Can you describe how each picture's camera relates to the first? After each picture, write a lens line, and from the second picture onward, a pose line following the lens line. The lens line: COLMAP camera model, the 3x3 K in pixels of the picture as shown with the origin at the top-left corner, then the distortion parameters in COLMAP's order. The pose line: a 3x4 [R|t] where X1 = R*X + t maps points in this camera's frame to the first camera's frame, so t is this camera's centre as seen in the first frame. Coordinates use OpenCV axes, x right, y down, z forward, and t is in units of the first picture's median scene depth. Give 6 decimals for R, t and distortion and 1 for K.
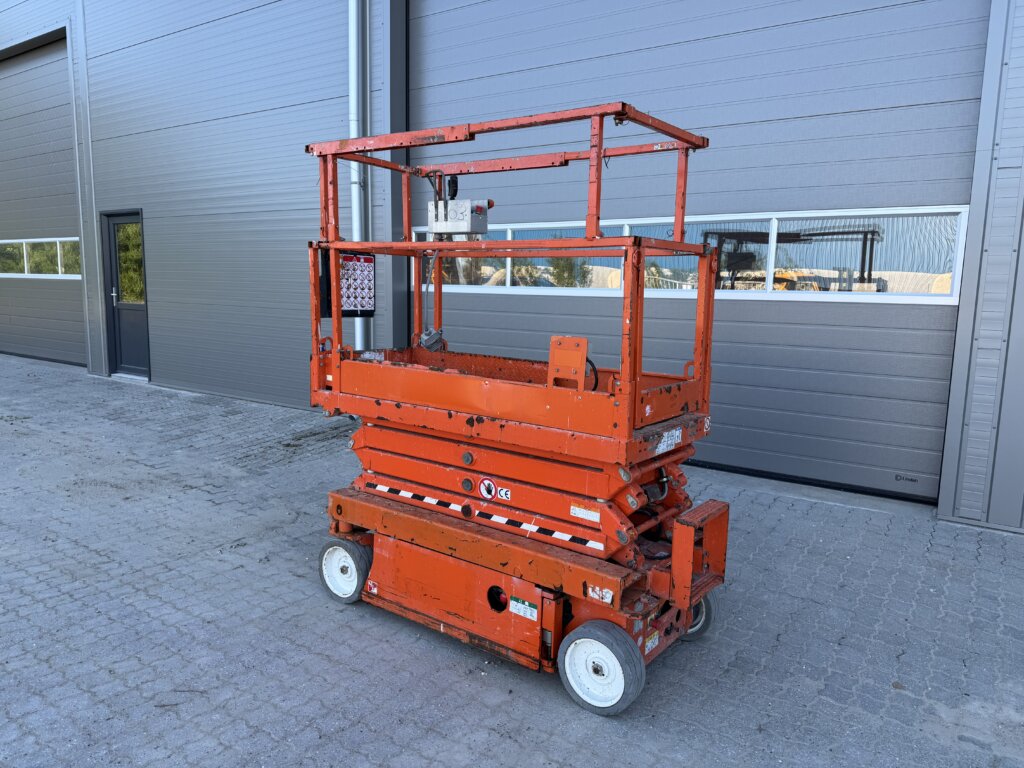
lens RADIAL K [[721.3, 0, 513.8], [0, 721.3, 384.2], [0, 0, 1]] dist [0.026683, -0.029398]
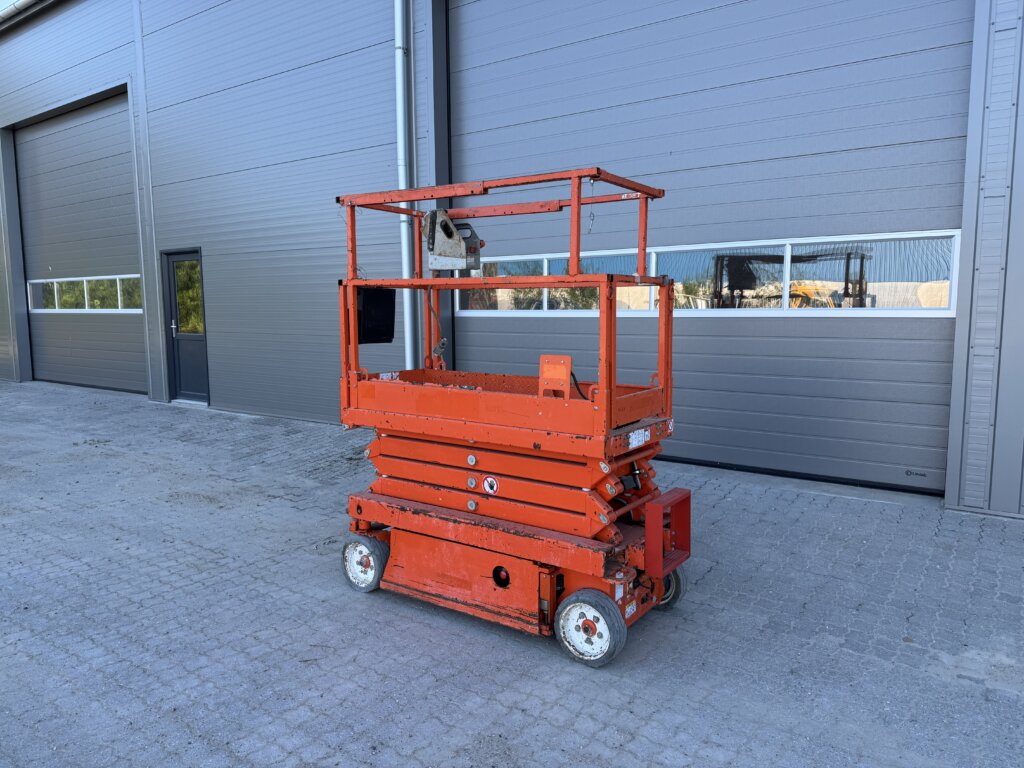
lens RADIAL K [[721.3, 0, 511.3], [0, 721.3, 384.2], [0, 0, 1]] dist [0.026683, -0.029398]
pose [[0.999368, -0.025667, -0.024579, -0.051952], [0.025028, 0.999350, -0.025930, 0.006600], [0.025228, 0.025298, 0.999362, -0.140398]]
